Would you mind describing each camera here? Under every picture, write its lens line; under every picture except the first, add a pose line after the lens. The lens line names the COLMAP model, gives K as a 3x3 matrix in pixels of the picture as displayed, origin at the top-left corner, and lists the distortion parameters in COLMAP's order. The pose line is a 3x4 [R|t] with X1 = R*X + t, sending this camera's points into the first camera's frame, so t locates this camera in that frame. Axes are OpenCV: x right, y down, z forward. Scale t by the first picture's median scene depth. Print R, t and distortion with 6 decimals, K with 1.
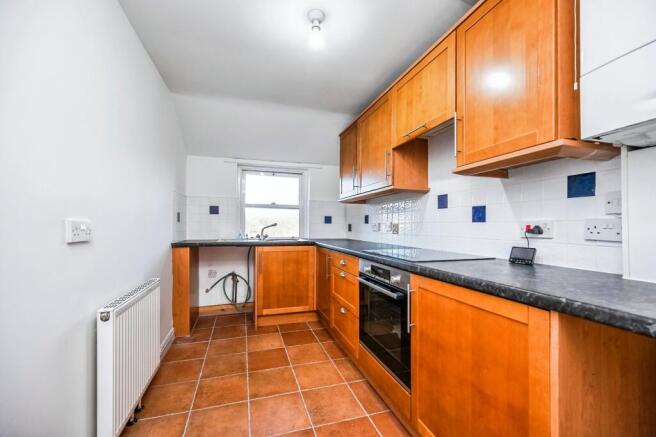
lens RADIAL K [[269.7, 0, 331.1], [0, 269.7, 222.0], [0, 0, 1]] dist [0.002846, 0.000481]
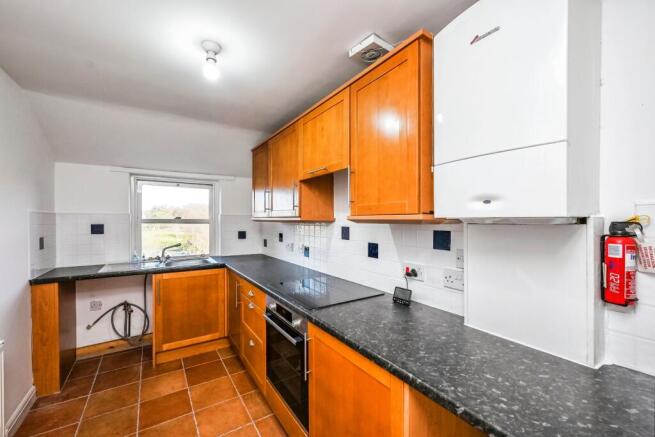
lens RADIAL K [[269.3, 0, 333.0], [0, 269.3, 220.4], [0, 0, 1]] dist [0.002846, 0.000481]
pose [[0.960450, -0.012674, 0.278163, 0.064366], [0.009181, 0.999862, 0.013856, -0.134309], [-0.278300, -0.010754, 0.960434, -0.014858]]
